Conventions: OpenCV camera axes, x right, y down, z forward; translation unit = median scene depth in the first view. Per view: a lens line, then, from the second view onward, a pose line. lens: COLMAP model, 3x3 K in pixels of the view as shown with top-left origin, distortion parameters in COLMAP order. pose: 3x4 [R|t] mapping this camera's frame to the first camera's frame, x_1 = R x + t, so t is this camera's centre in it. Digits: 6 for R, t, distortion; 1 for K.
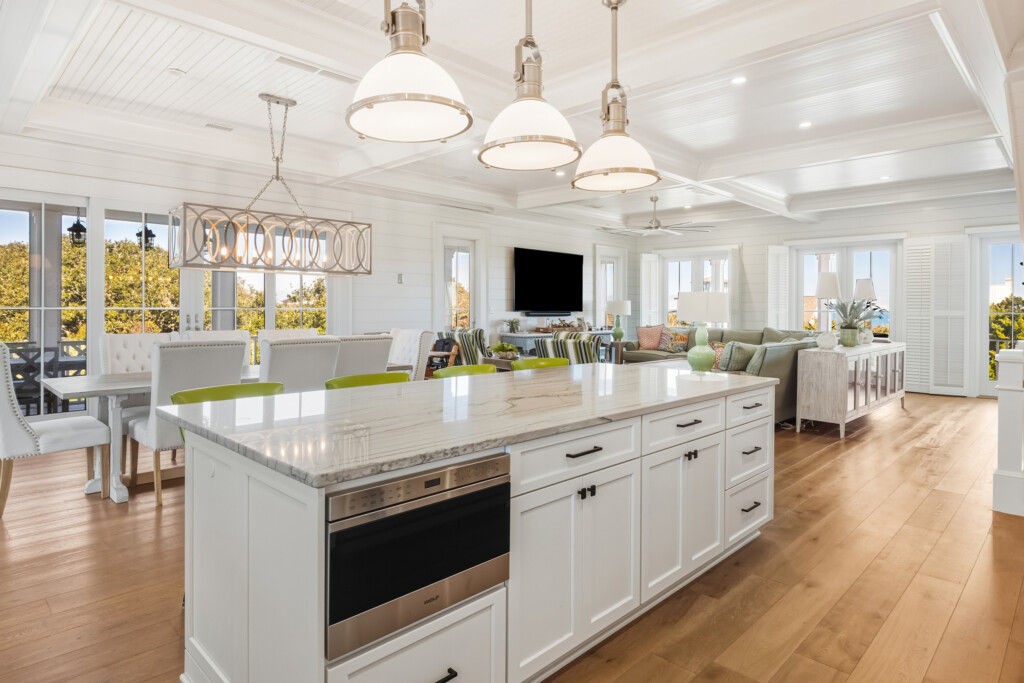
lens RADIAL K [[567.4, 0, 503.5], [0, 567.4, 312.4], [0, 0, 1]] dist [-0.001575, 0.001218]
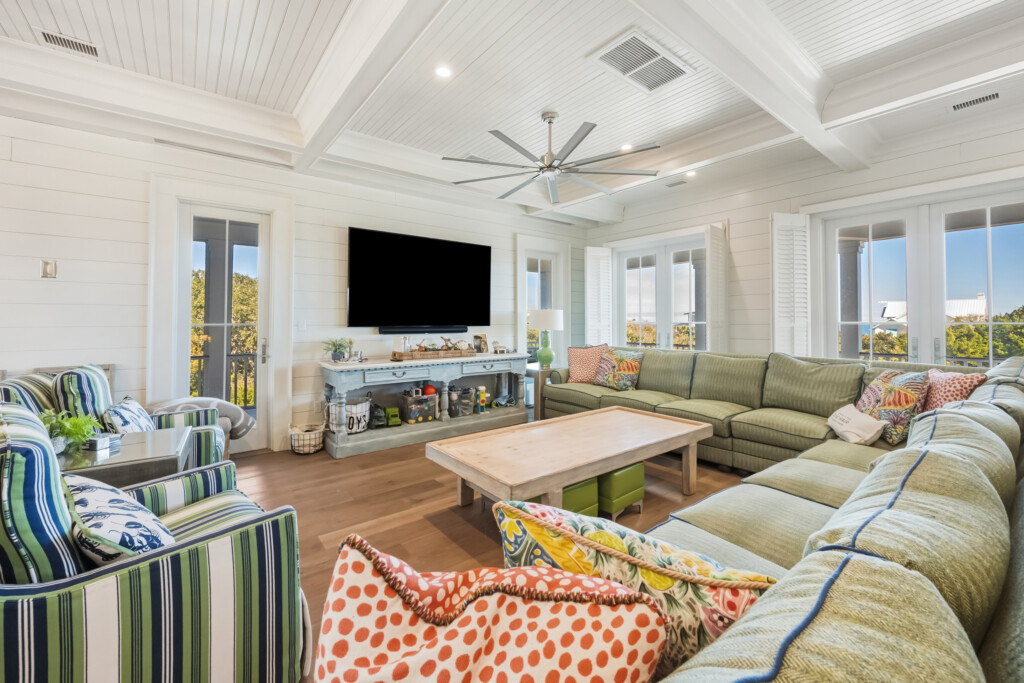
lens RADIAL K [[412.1, 0, 503.8], [0, 412.1, 317.5], [0, 0, 1]] dist [-0.001264, -0.000174]
pose [[0.992530, -0.010250, -0.121567, 0.218652], [0.008269, 0.999825, -0.016791, -0.003212], [0.121718, 0.015660, 0.992441, 0.495508]]
